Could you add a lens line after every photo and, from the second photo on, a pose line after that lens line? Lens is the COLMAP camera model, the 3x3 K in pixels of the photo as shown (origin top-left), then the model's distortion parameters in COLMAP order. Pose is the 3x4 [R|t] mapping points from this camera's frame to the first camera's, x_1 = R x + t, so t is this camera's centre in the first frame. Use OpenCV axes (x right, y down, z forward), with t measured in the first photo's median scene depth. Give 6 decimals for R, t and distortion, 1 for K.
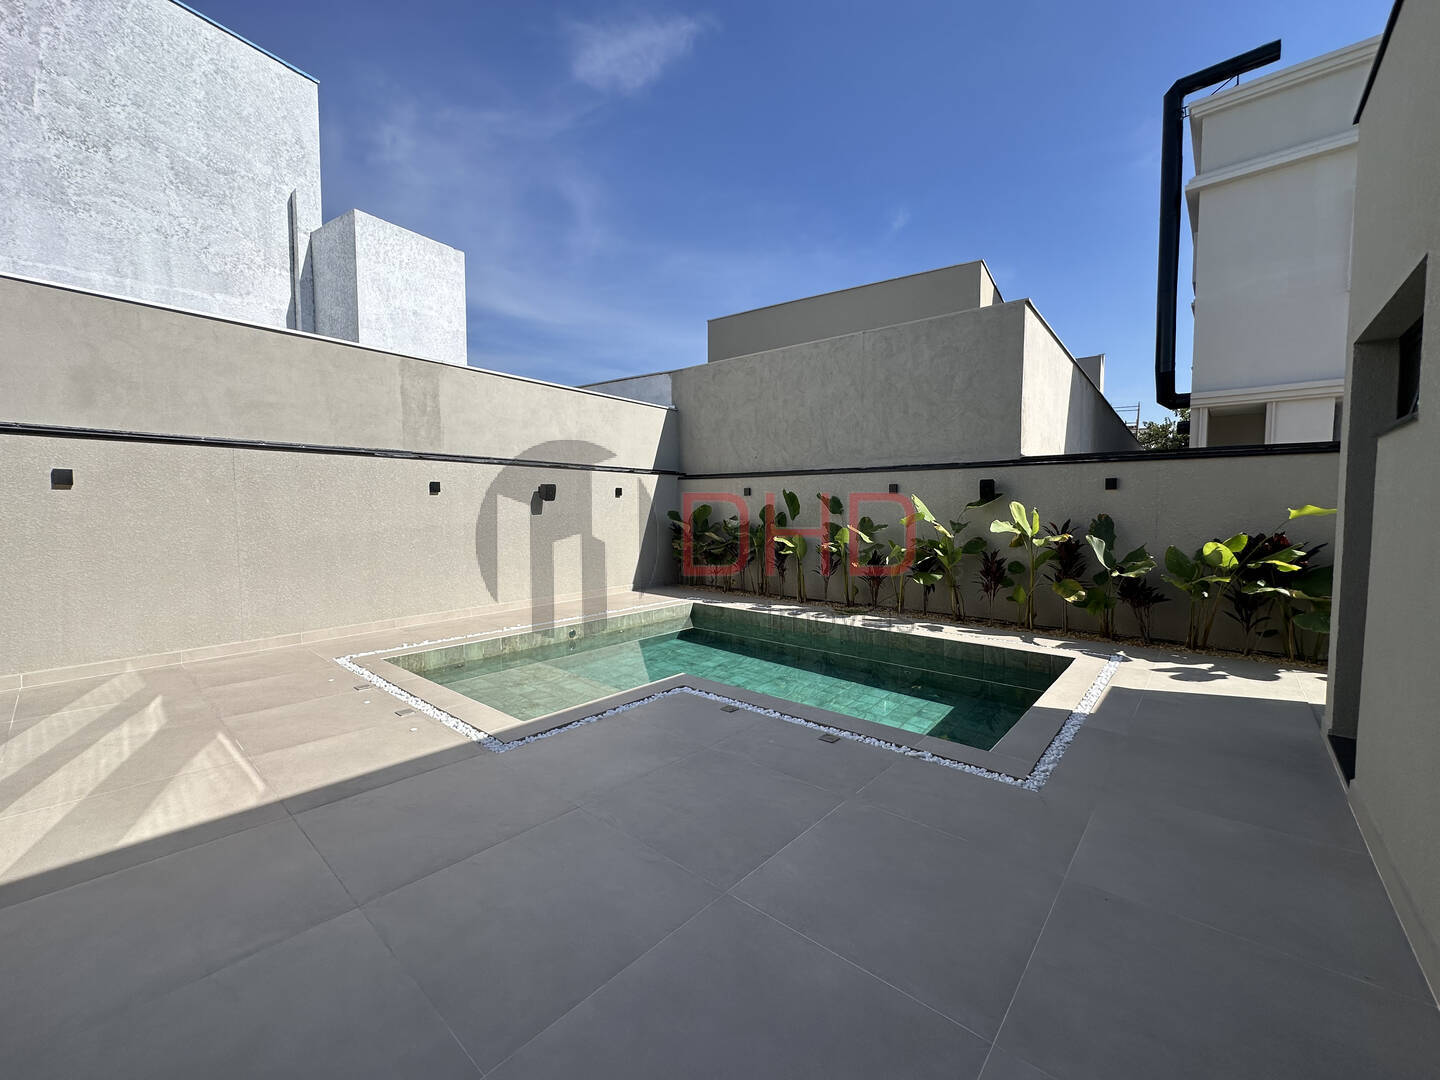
lens RADIAL K [[573.3, 0, 716.6], [0, 573.3, 540.1], [0, 0, 1]] dist [-0.003801, -0.000279]
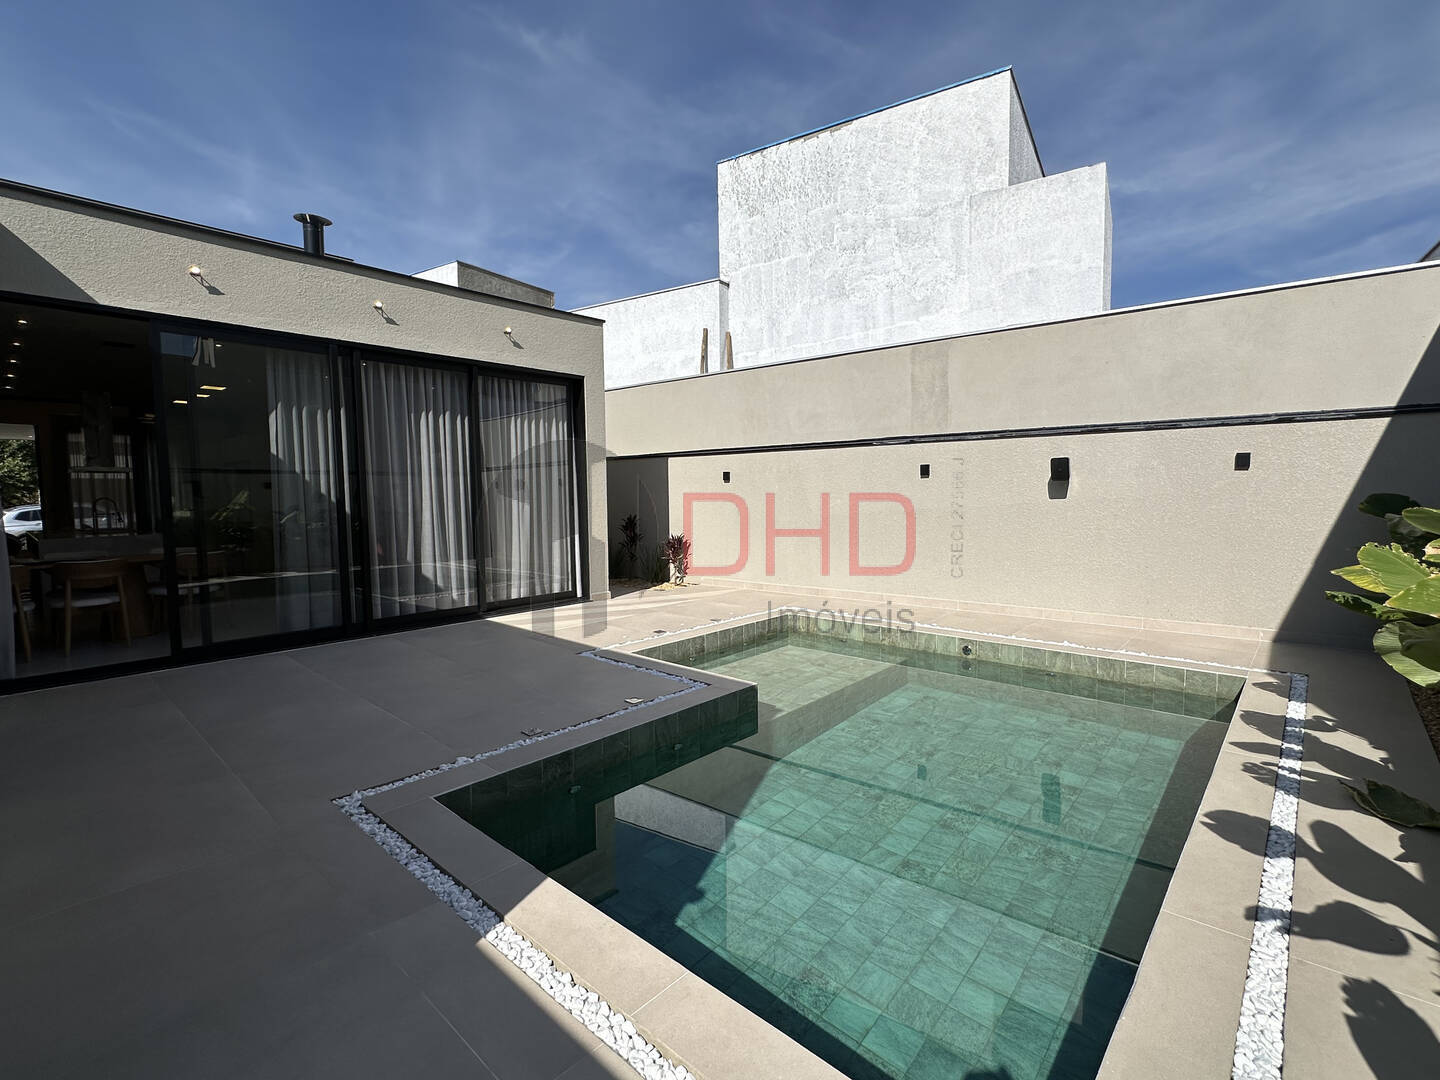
lens RADIAL K [[662.7, 0, 720.0], [0, 662.7, 540.0], [0, 0, 1]] dist [0.002926, 0.000429]
pose [[-0.021666, 0.072055, -0.997165, 0.728167], [-0.051100, 0.996016, 0.073082, -0.041691], [0.998459, 0.052538, -0.017898, 0.743480]]
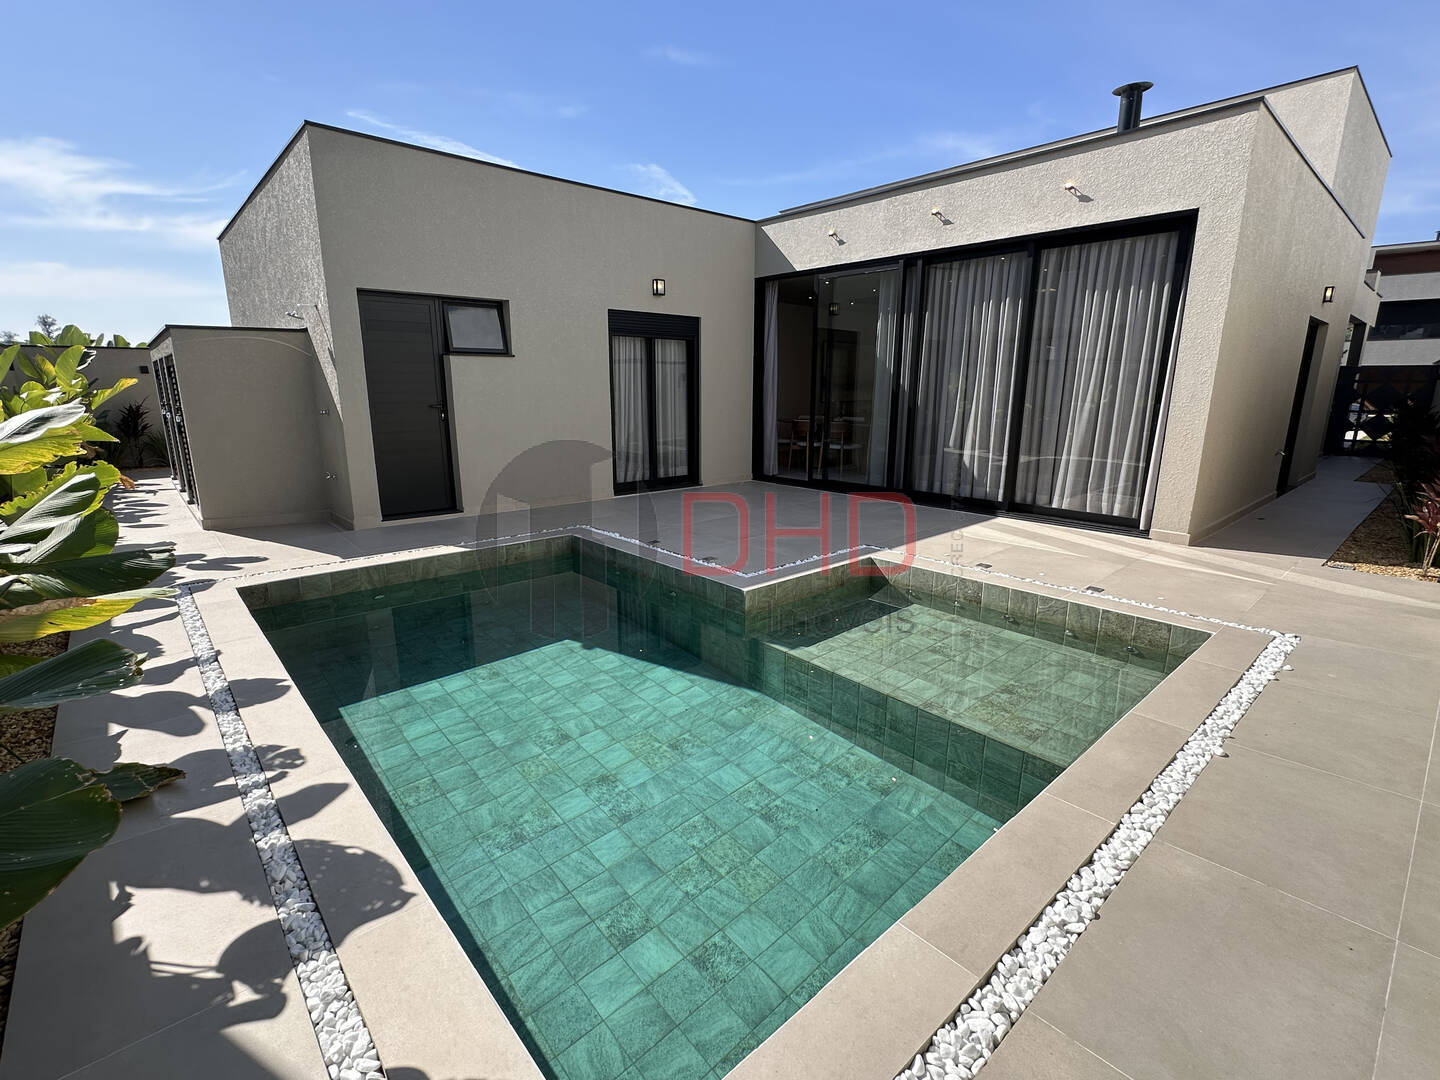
lens RADIAL K [[691.8, 0, 720.0], [0, 691.8, 540.0], [0, 0, 1]] dist [0.005895, 0.000949]
pose [[-0.989077, -0.045708, 0.140133, -0.125495], [-0.004659, 0.959925, 0.280218, -0.090984], [-0.147325, 0.276504, -0.949653, 1.509420]]
